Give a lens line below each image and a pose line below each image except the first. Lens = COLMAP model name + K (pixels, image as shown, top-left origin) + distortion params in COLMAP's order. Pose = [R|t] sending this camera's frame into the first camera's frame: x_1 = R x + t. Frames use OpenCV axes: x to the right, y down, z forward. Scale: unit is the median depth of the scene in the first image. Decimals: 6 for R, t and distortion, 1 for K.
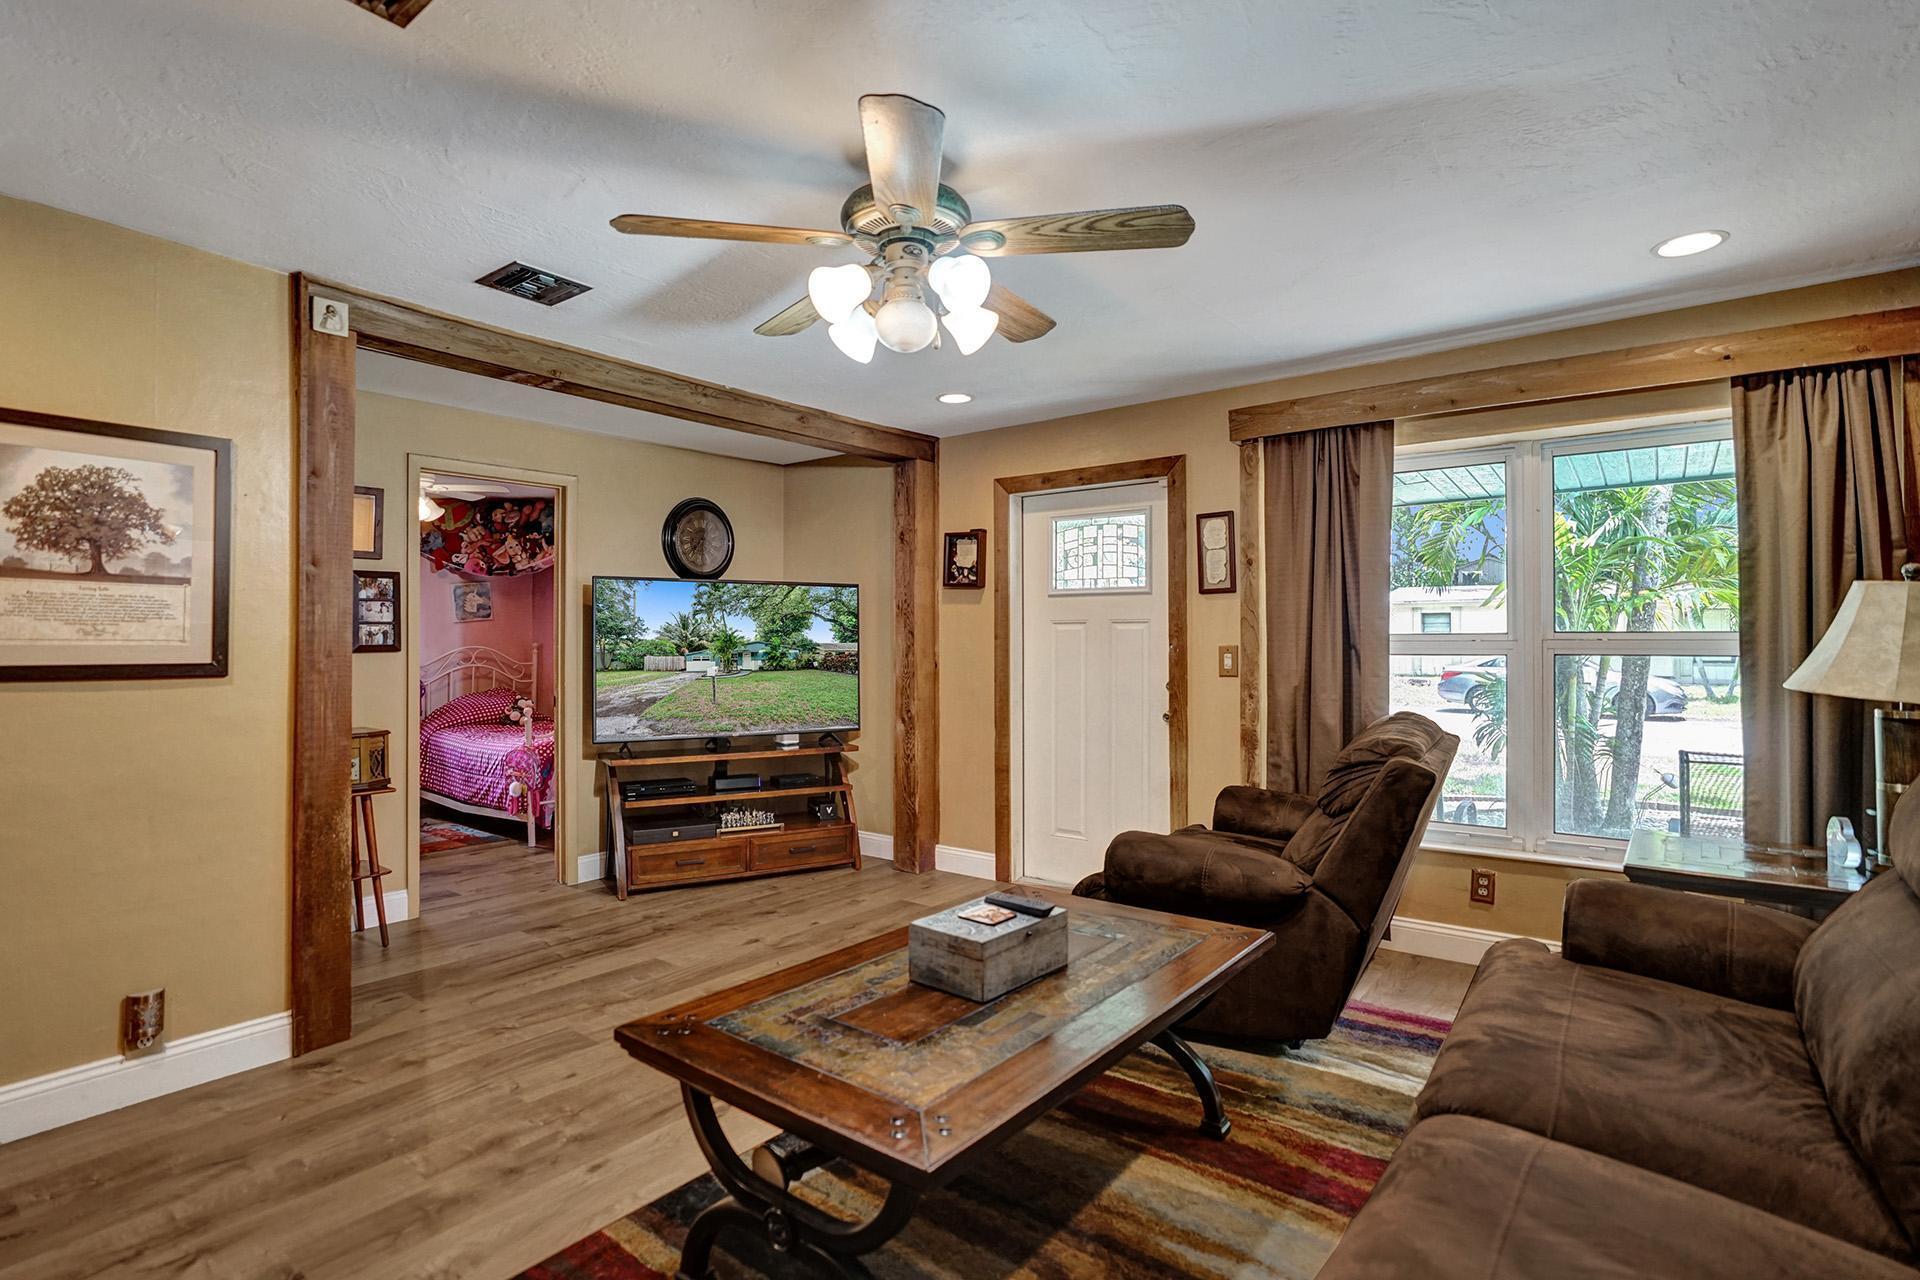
lens RADIAL K [[935.6, 0, 948.3], [0, 935.6, 616.9], [0, 0, 1]] dist [-0.052126, 0.026640]
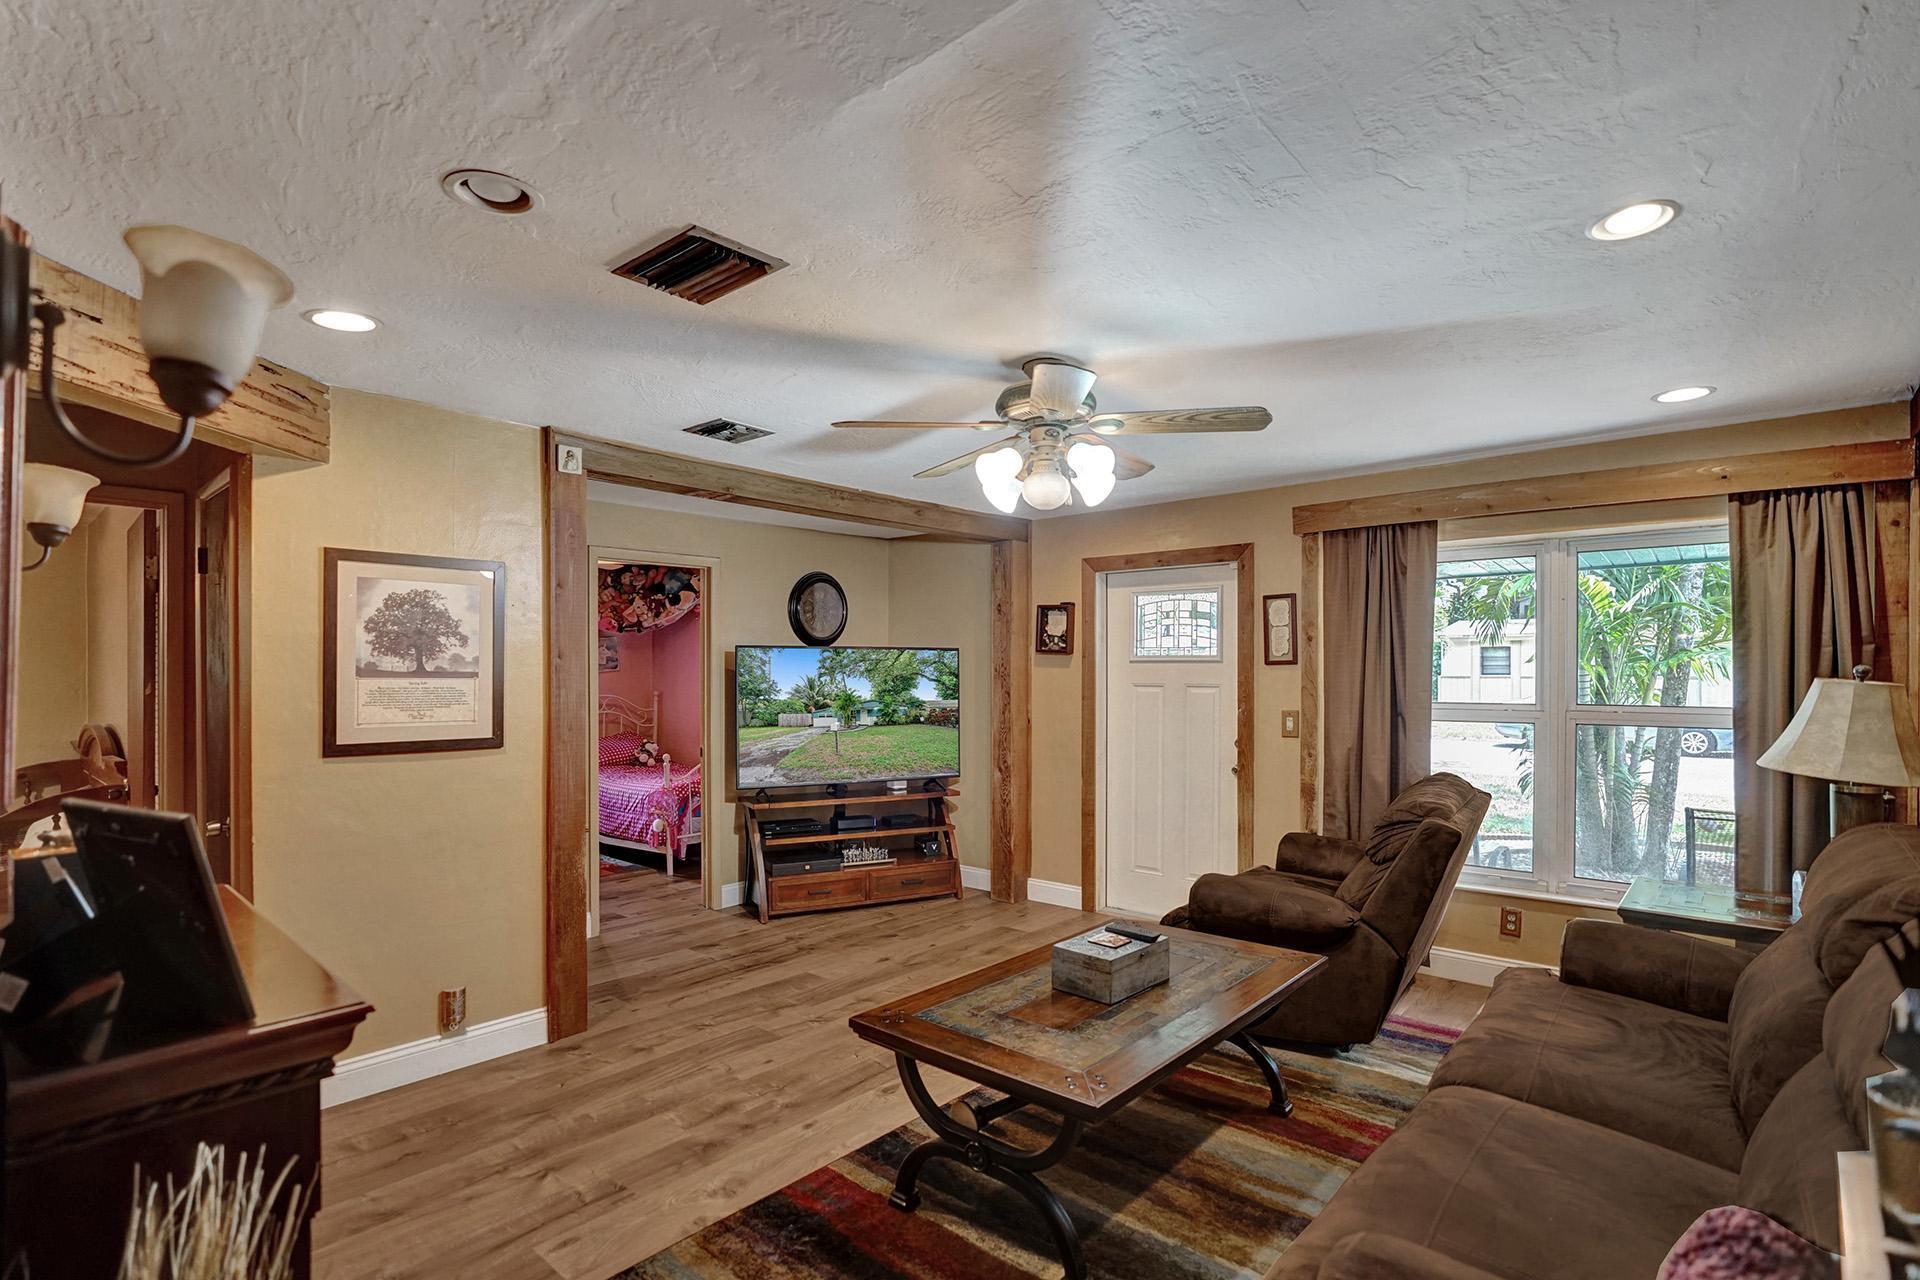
lens RADIAL K [[923.9, 0, 958.7], [0, 923.9, 660.3], [0, 0, 1]] dist [-0.058298, 0.030334]
pose [[0.998777, 0.001887, -0.049406, -0.083226], [-0.001148, 0.999887, 0.014985, -0.074938], [0.049429, -0.014910, 0.998666, -0.237701]]
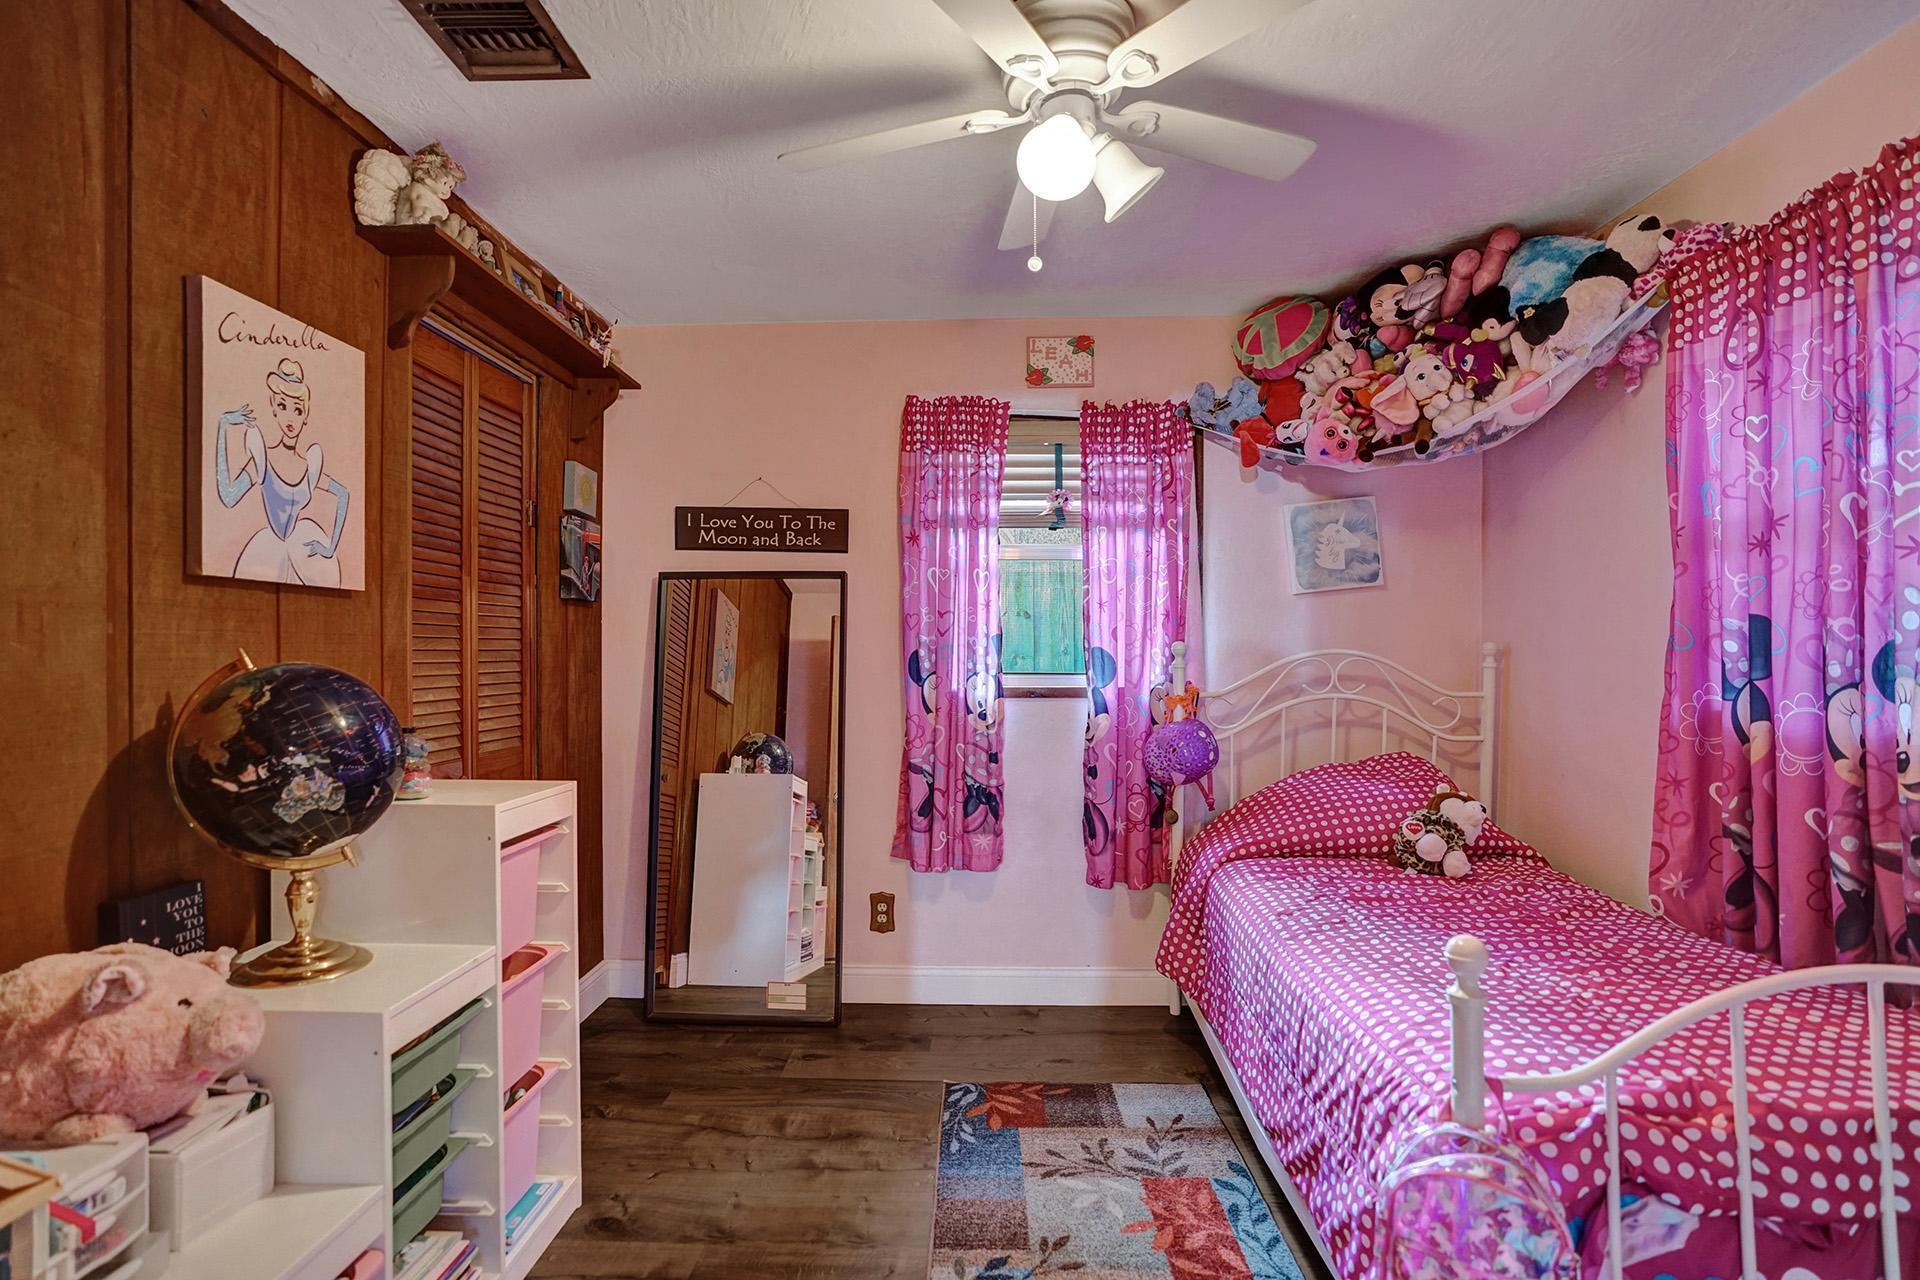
lens RADIAL K [[923.9, 0, 958.7], [0, 923.9, 660.3], [0, 0, 1]] dist [-0.058298, 0.030334]
pose [[0.589161, 0.013392, -0.807905, -0.775634], [0.013969, 0.999544, 0.026755, 0.064383], [0.807895, -0.027048, 0.588706, 1.714846]]
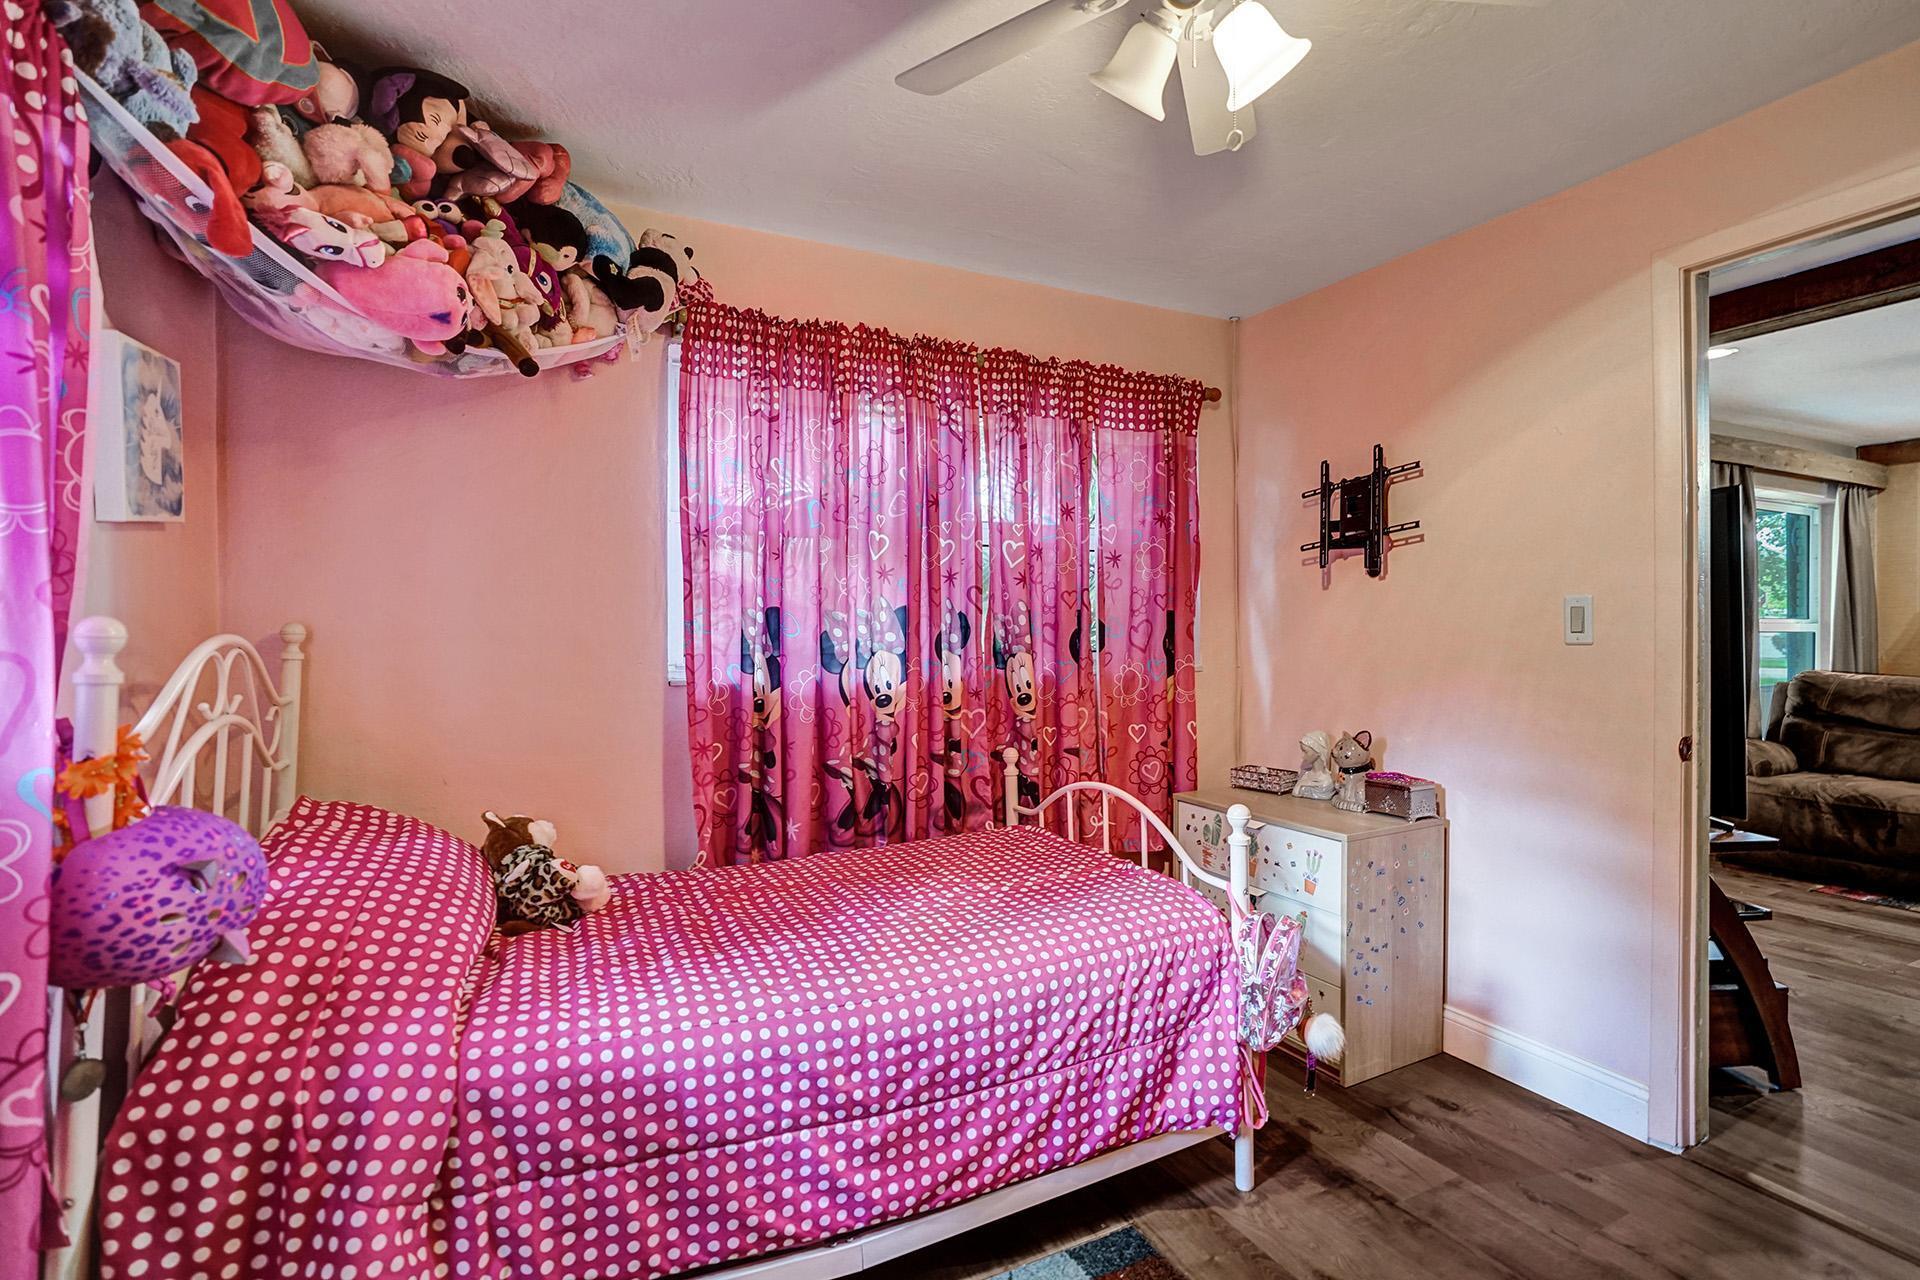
lens RADIAL K [[910.3, 0, 962.8], [0, 910.3, 630.5], [0, 0, 1]] dist [-0.060804, 0.033404]
pose [[0.436758, 0.001103, 0.899578, -1.734629], [-0.021237, 0.999733, 0.009086, 0.067567], [-0.899328, -0.023073, 0.436665, 2.045143]]
